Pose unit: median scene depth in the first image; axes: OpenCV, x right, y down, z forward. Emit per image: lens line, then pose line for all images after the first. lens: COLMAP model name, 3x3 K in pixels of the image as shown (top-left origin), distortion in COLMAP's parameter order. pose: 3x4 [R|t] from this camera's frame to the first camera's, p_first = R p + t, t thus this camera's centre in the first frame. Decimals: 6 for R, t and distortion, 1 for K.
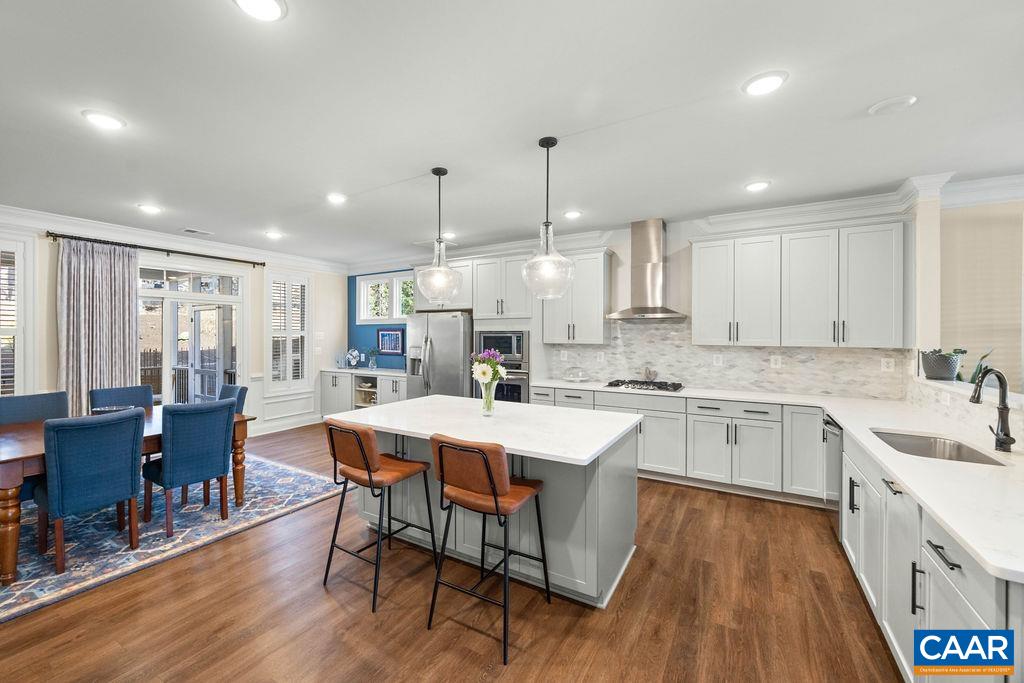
lens RADIAL K [[410.3, 0, 503.9], [0, 410.3, 336.3], [0, 0, 1]] dist [-0.000079, -0.000048]
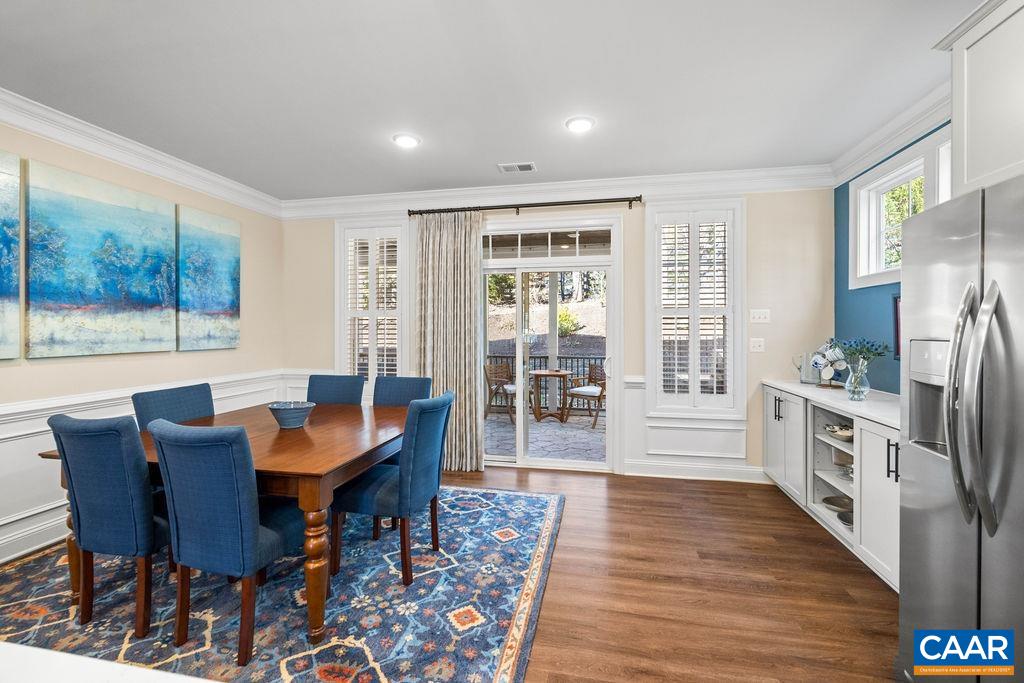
lens RADIAL K [[424.2, 0, 517.4], [0, 424.2, 339.4], [0, 0, 1]] dist [-0.010878, -0.000111]
pose [[0.327863, 0.019949, -0.944514, -0.054905], [-0.000440, 0.999780, 0.020964, 0.022191], [0.944725, -0.006457, 0.327800, 0.677496]]
